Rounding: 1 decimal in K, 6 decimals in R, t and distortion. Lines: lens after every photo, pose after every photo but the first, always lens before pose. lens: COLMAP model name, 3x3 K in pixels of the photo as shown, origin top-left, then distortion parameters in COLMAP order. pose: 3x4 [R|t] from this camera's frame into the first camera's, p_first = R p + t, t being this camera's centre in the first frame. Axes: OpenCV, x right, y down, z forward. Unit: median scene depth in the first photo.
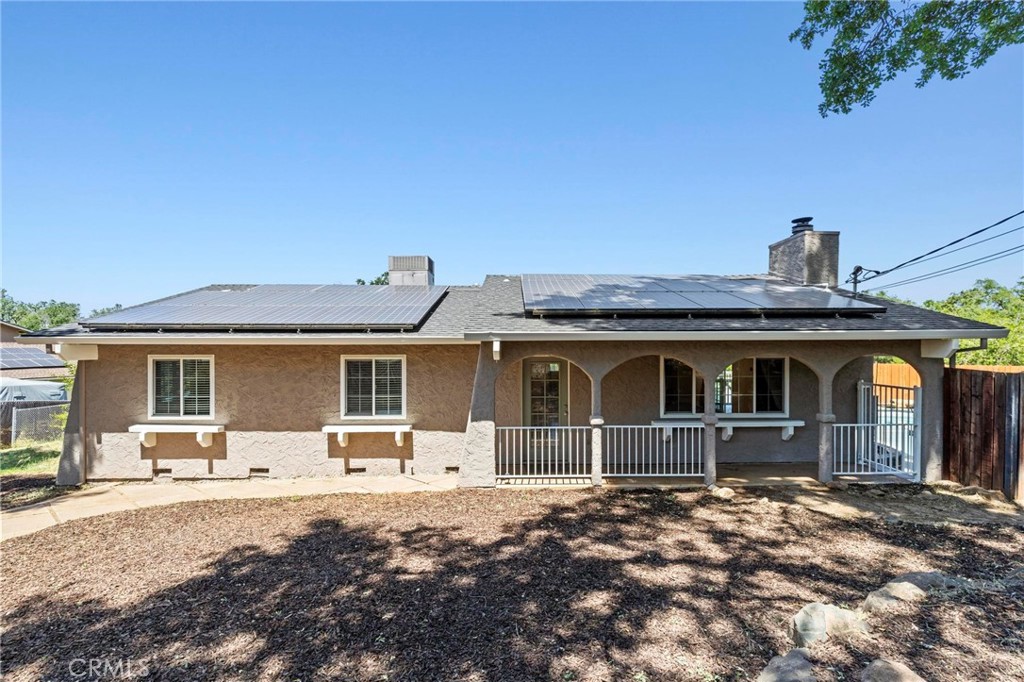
lens RADIAL K [[461.8, 0, 518.4], [0, 461.8, 342.8], [0, 0, 1]] dist [0.005824, 0.000043]
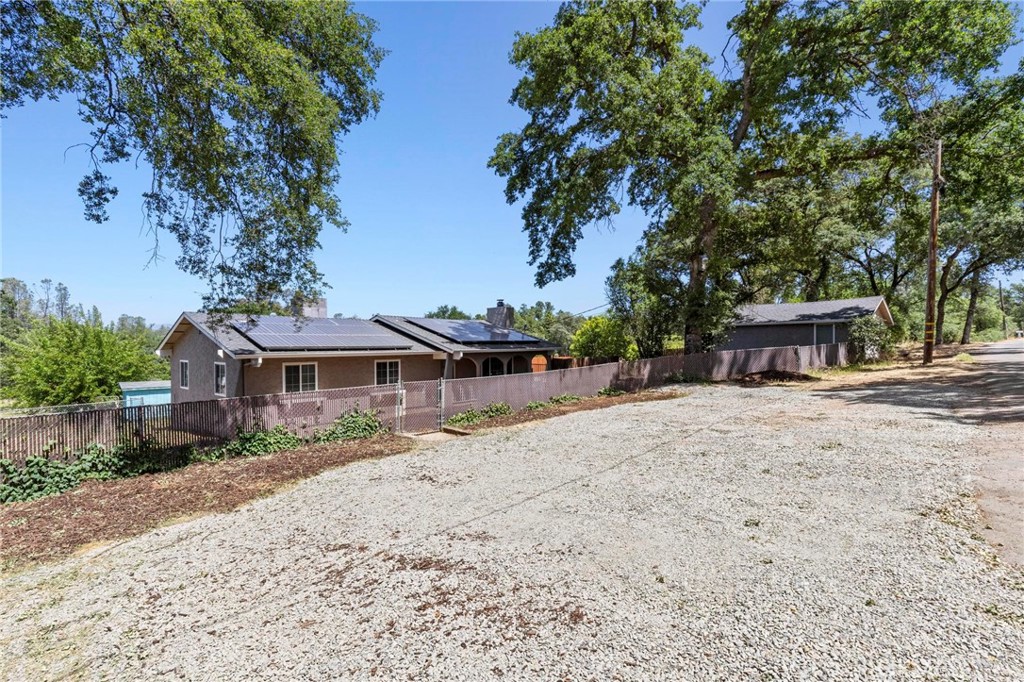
lens RADIAL K [[461.8, 0, 518.4], [0, 461.8, 342.8], [0, 0, 1]] dist [0.005824, 0.000043]
pose [[0.680211, -0.000640, 0.733016, -1.521976], [0.007249, 0.999957, -0.005853, -0.037076], [-0.732980, 0.009295, 0.680186, -0.975515]]
